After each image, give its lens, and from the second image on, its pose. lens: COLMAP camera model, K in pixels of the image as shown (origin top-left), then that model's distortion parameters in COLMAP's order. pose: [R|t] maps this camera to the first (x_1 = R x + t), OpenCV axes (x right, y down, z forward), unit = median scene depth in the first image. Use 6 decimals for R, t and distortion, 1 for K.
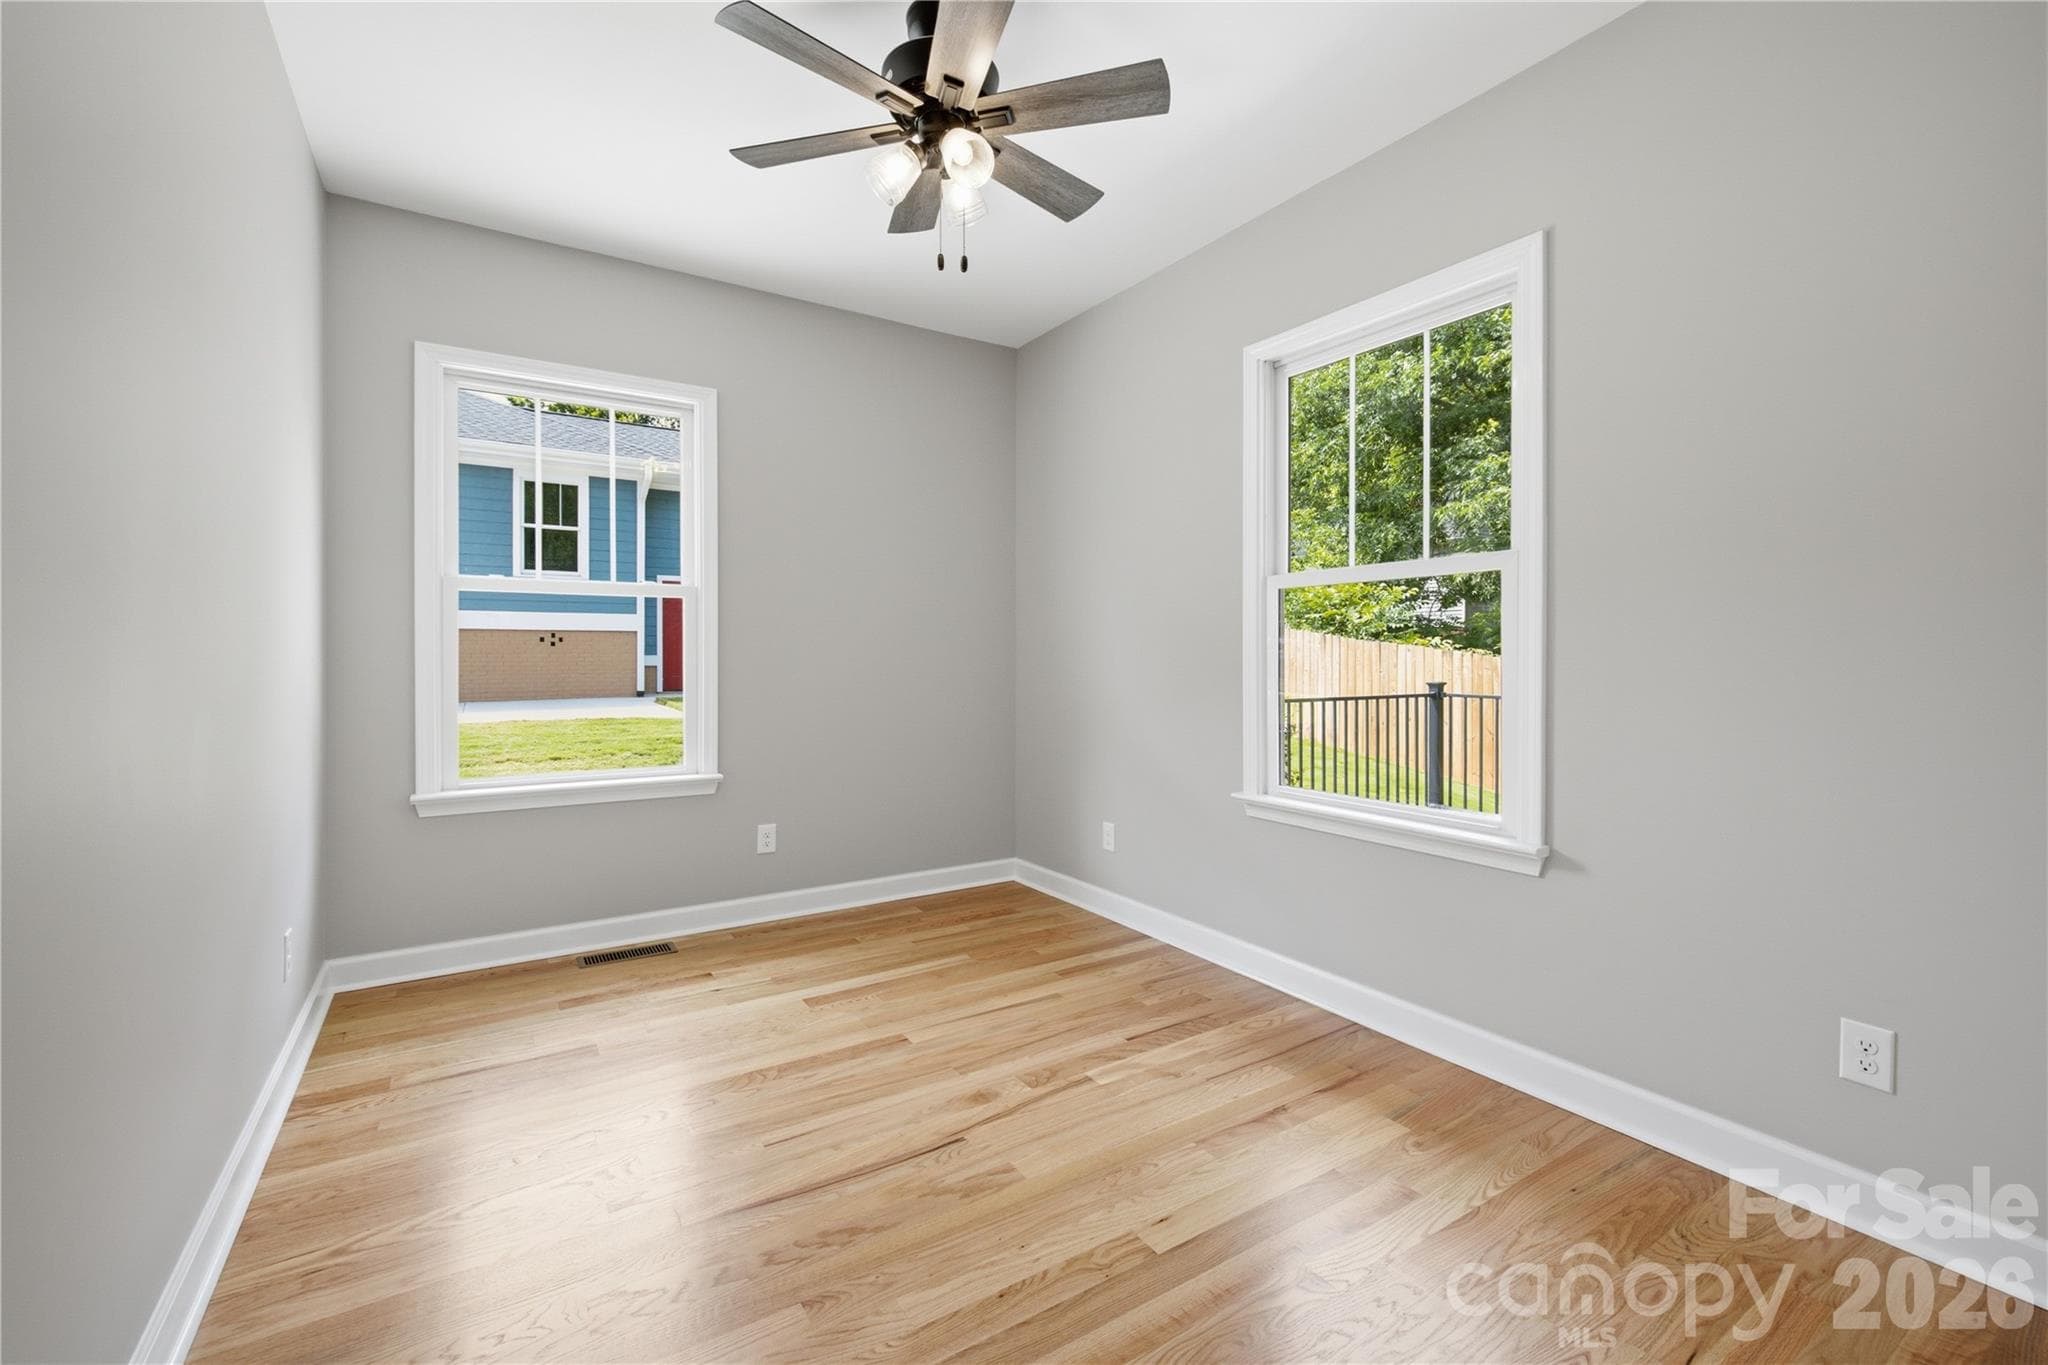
lens RADIAL K [[862.5, 0, 1033.9], [0, 862.5, 662.2], [0, 0, 1]] dist [0.004045, -0.000523]
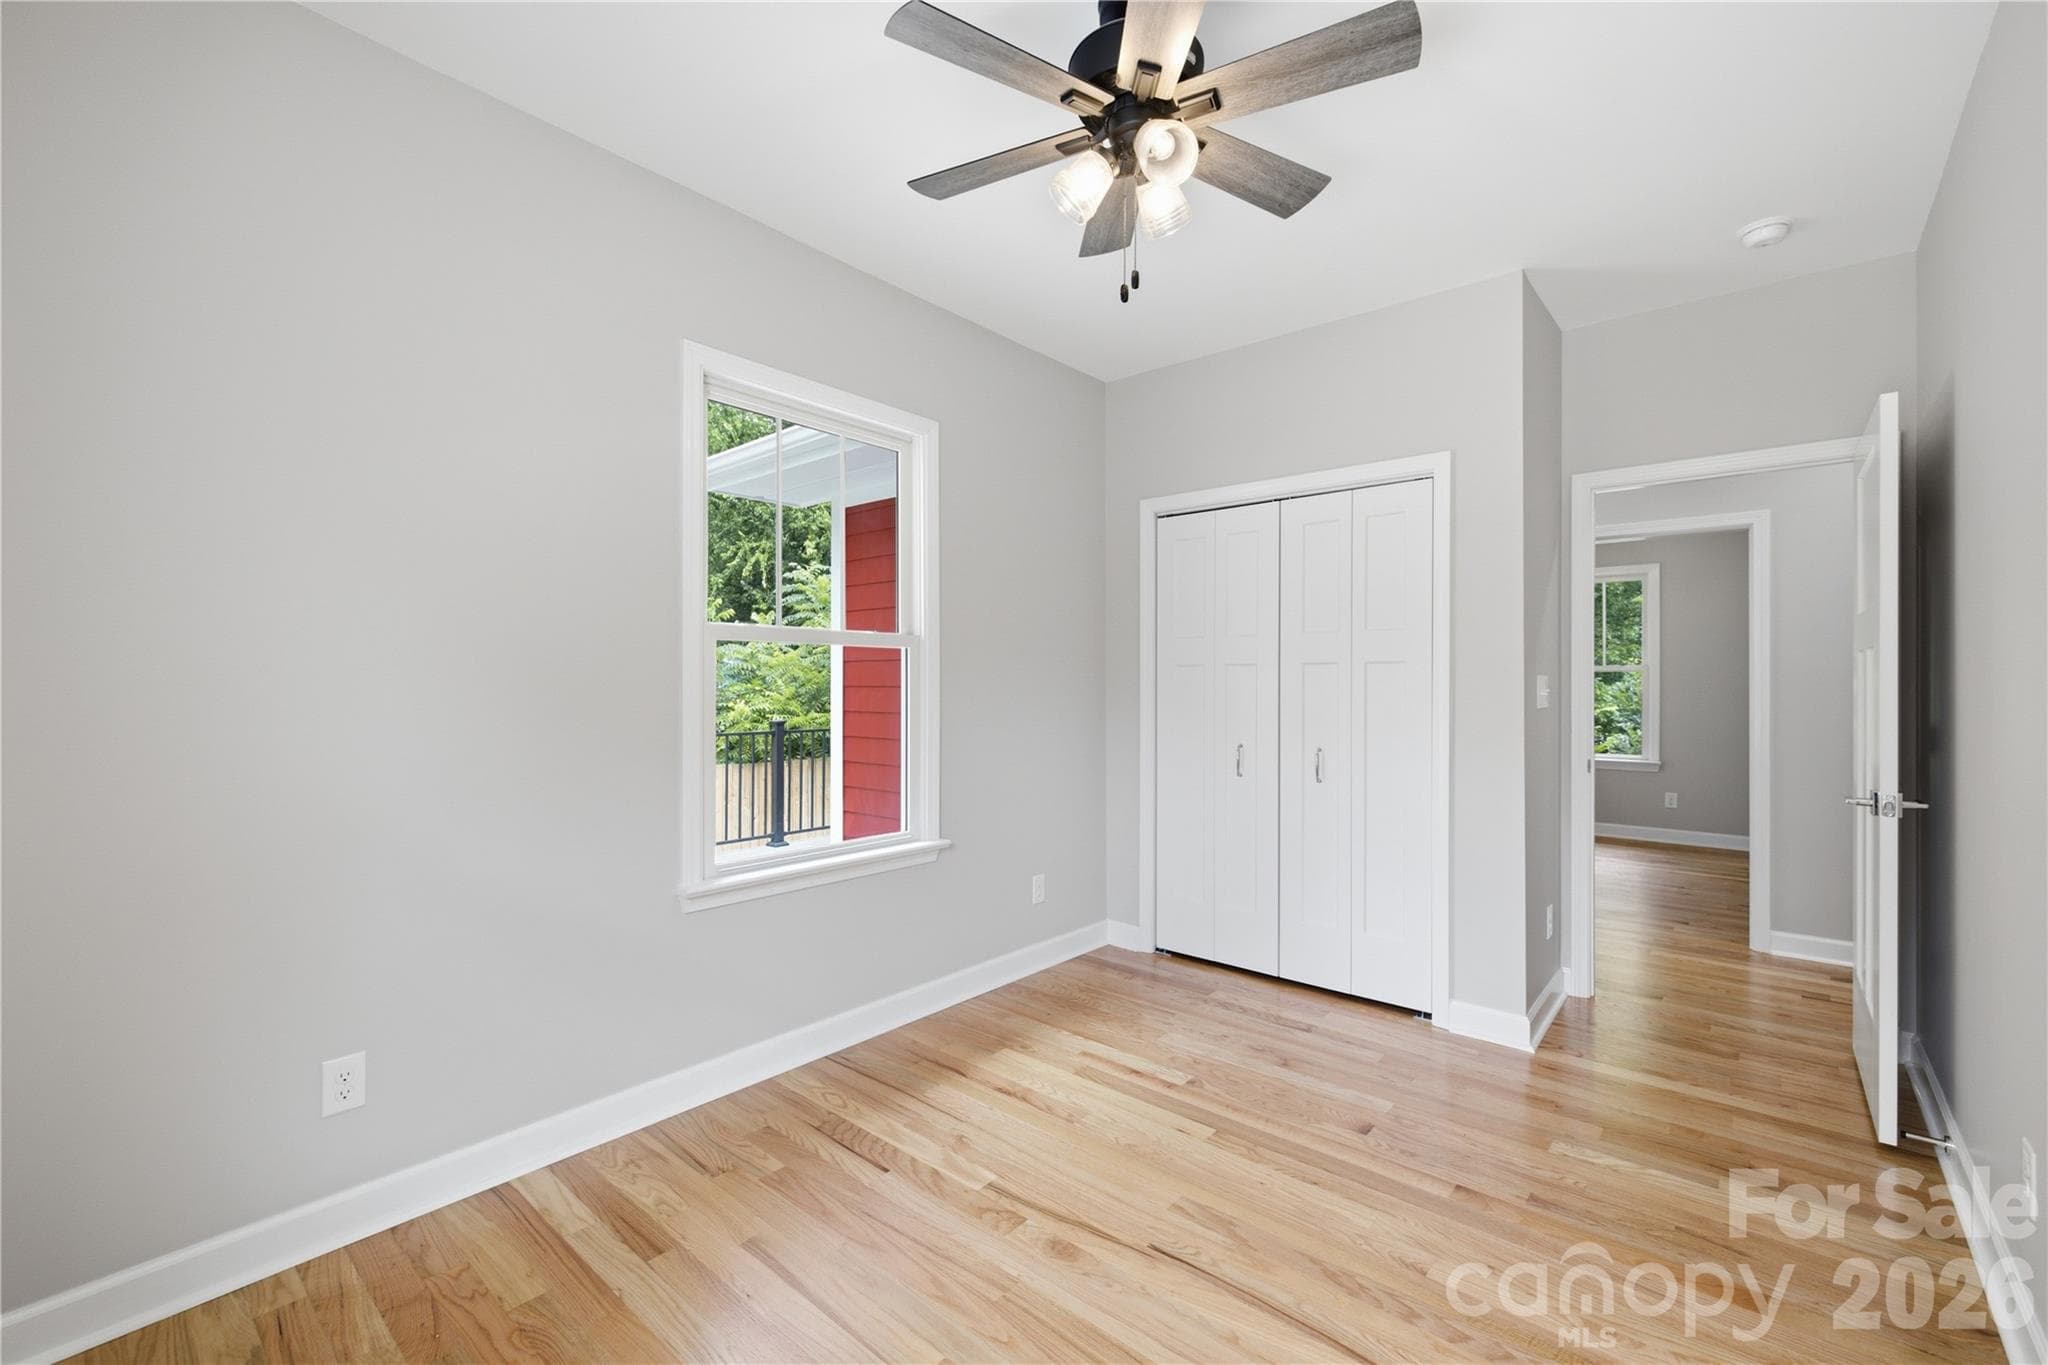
lens RADIAL K [[865.7, 0, 1024.0], [0, 865.7, 682.5], [0, 0, 1]] dist [0.003580, 0.000048]
pose [[-0.279255, -0.001598, 0.960216, -0.669644], [0.004552, 0.999985, 0.002988, -0.041886], [-0.960206, 0.005205, -0.279243, 0.989082]]
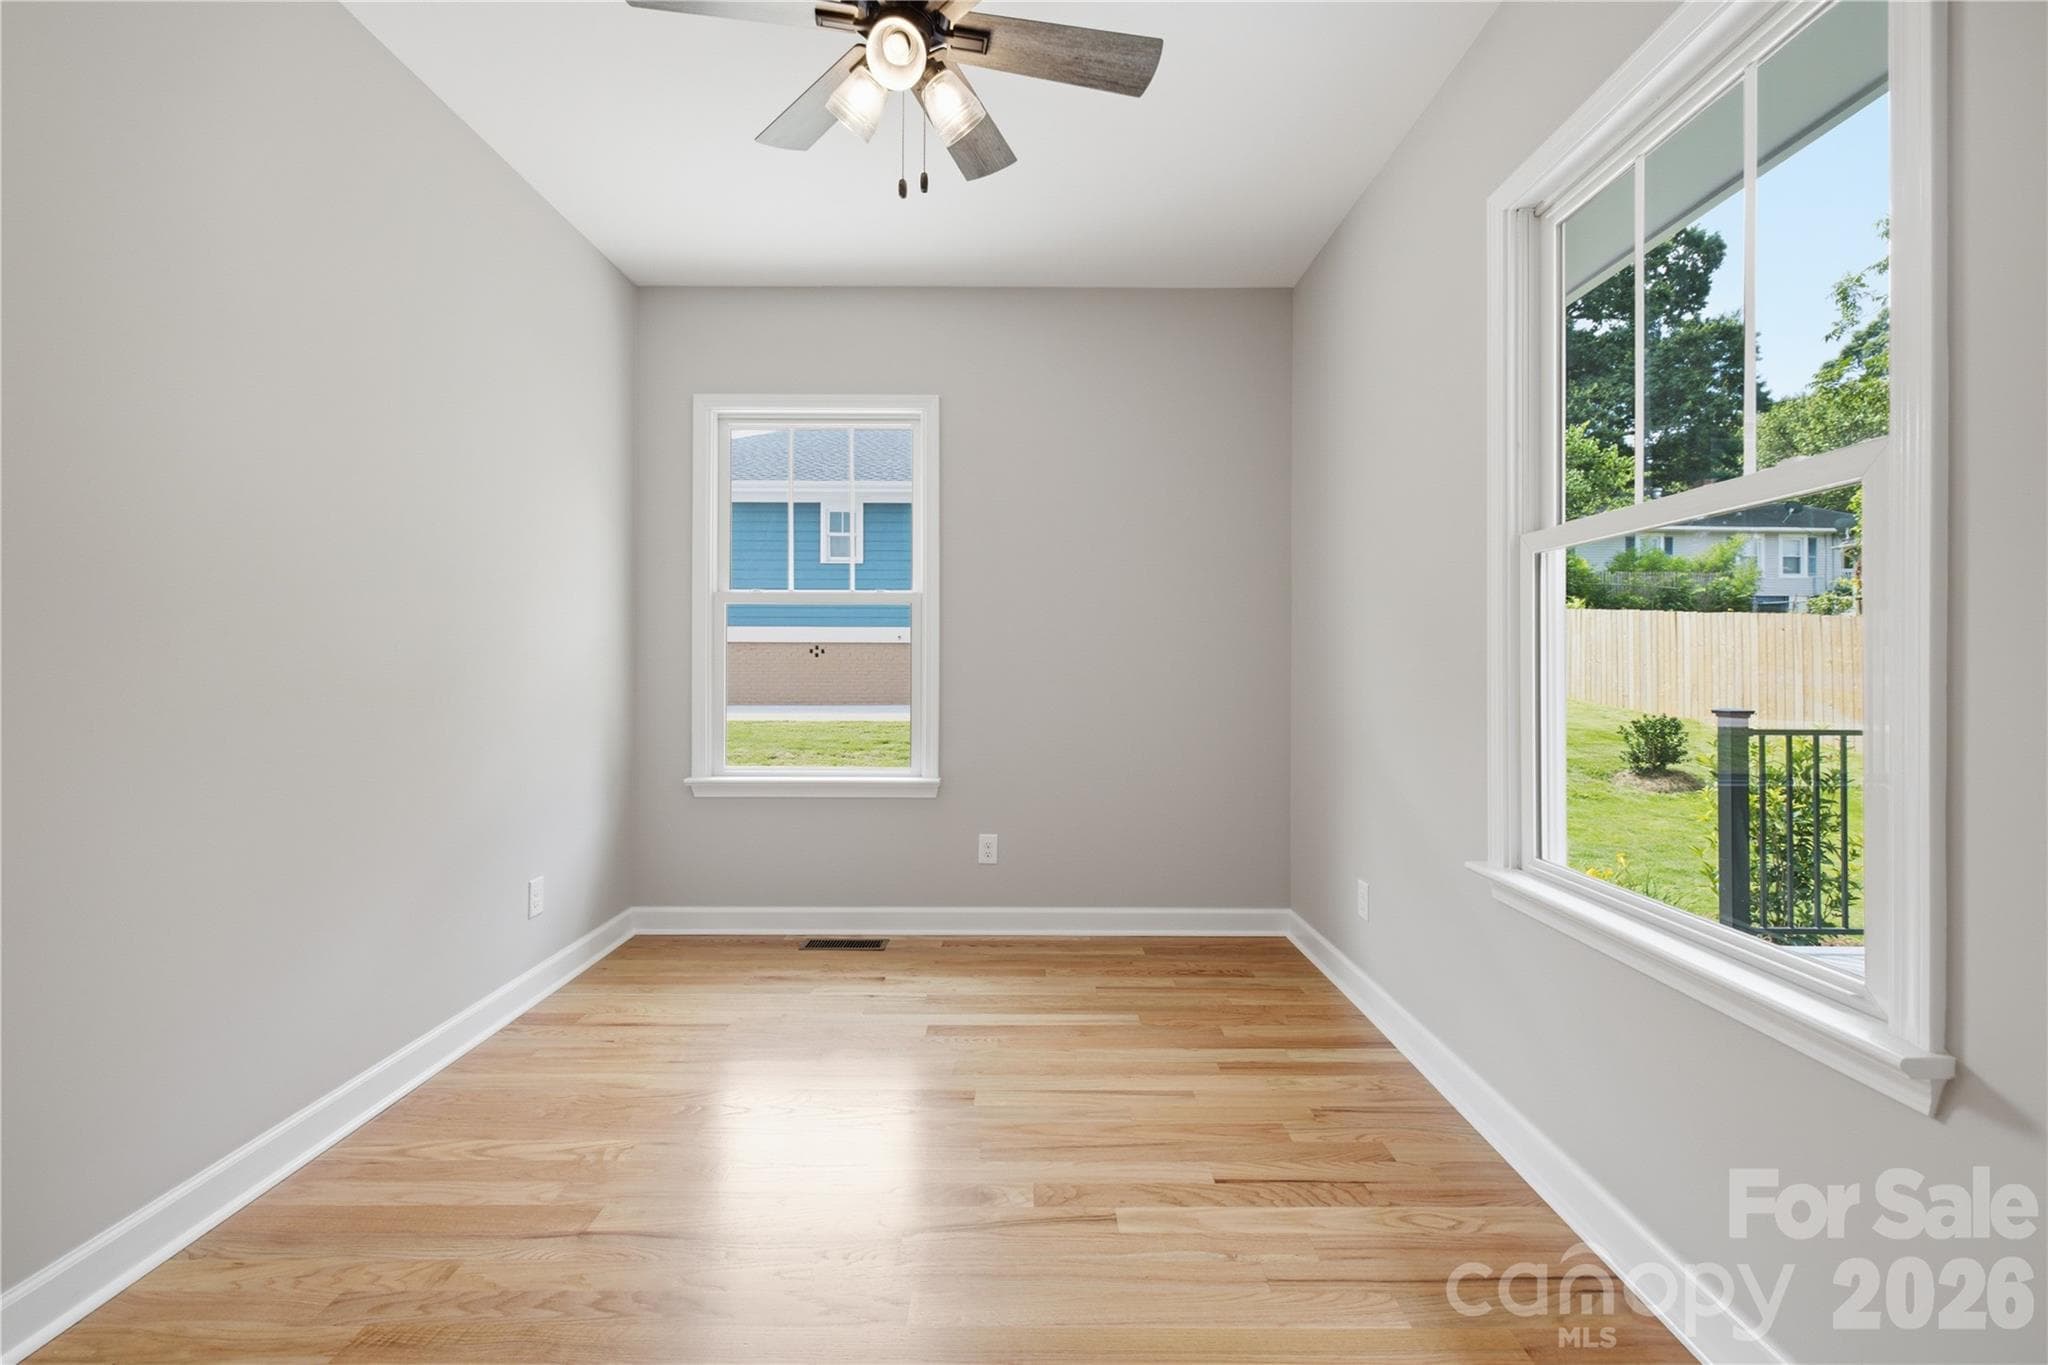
lens RADIAL K [[872.9, 0, 1019.4], [0, 872.9, 668.4], [0, 0, 1]] dist [0.017841, -0.012525]
pose [[0.840174, 0.003695, -0.542304, 0.329722], [-0.006843, 0.999969, -0.003788, 0.005129], [0.542273, 0.006894, 0.840174, 0.249511]]
